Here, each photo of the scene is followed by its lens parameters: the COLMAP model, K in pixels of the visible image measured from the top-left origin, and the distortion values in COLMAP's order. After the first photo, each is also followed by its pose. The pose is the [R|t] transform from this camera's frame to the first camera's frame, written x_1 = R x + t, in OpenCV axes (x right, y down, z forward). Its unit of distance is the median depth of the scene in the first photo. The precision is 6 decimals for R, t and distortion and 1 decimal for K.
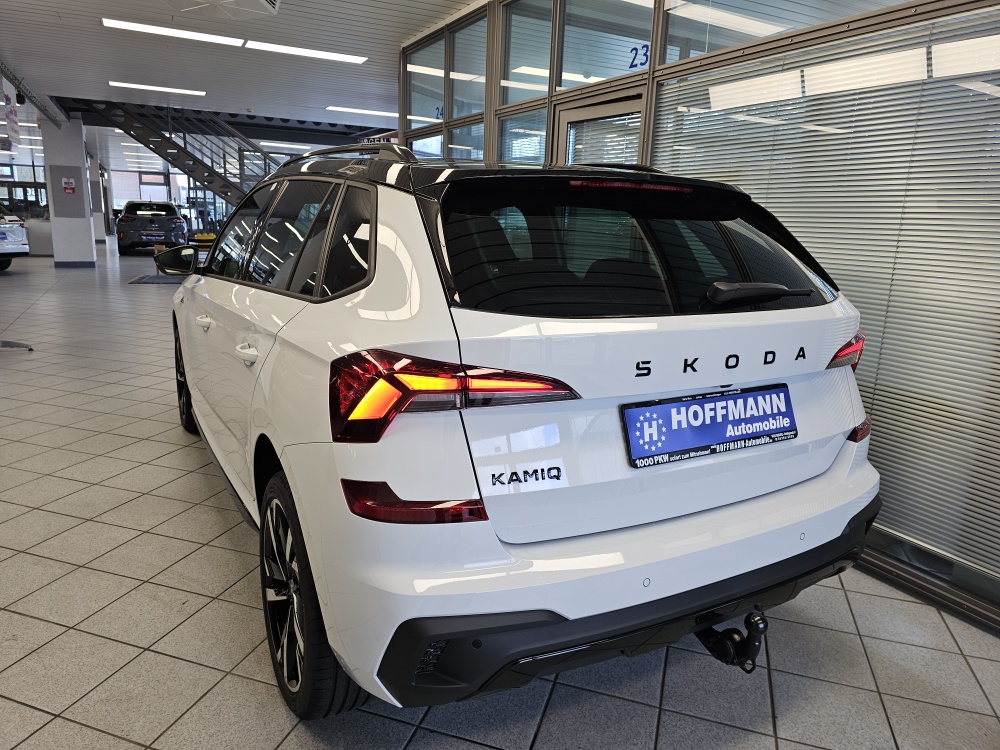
lens RADIAL K [[661.9, 0, 506.0], [0, 661.9, 376.7], [0, 0, 1]] dist [0.089772, -0.087790]
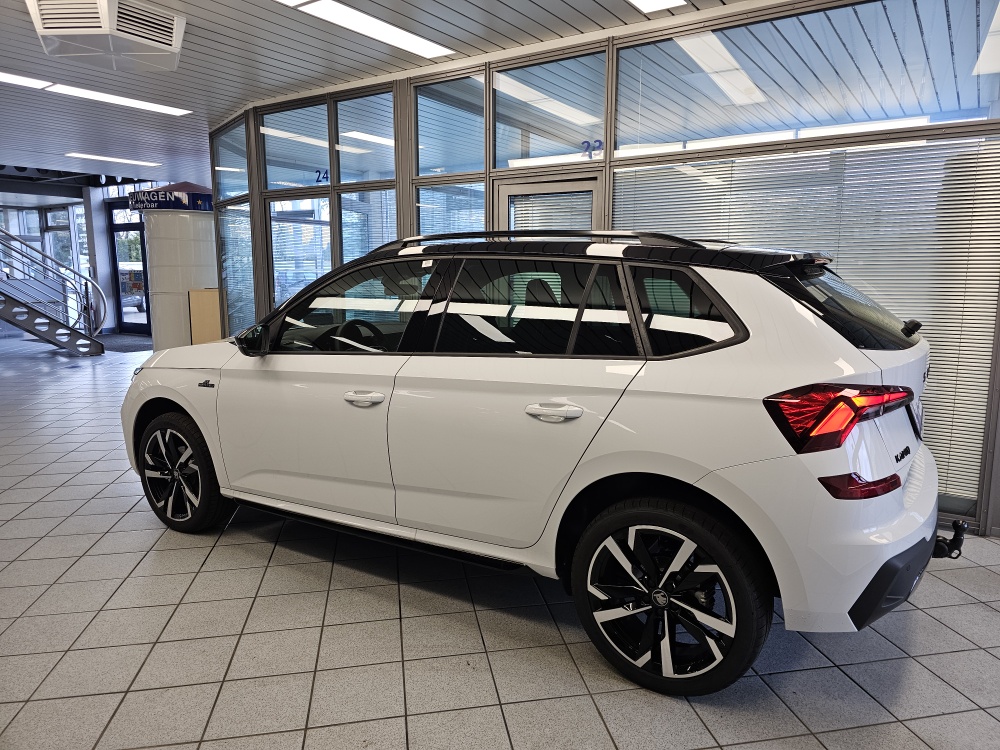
lens RADIAL K [[661.9, 0, 506.0], [0, 661.9, 376.7], [0, 0, 1]] dist [0.089772, -0.087790]
pose [[0.875244, -0.107672, 0.471545, -0.489712], [0.138702, 0.989835, -0.031429, -0.034990], [-0.463368, 0.092912, 0.881282, 0.011205]]
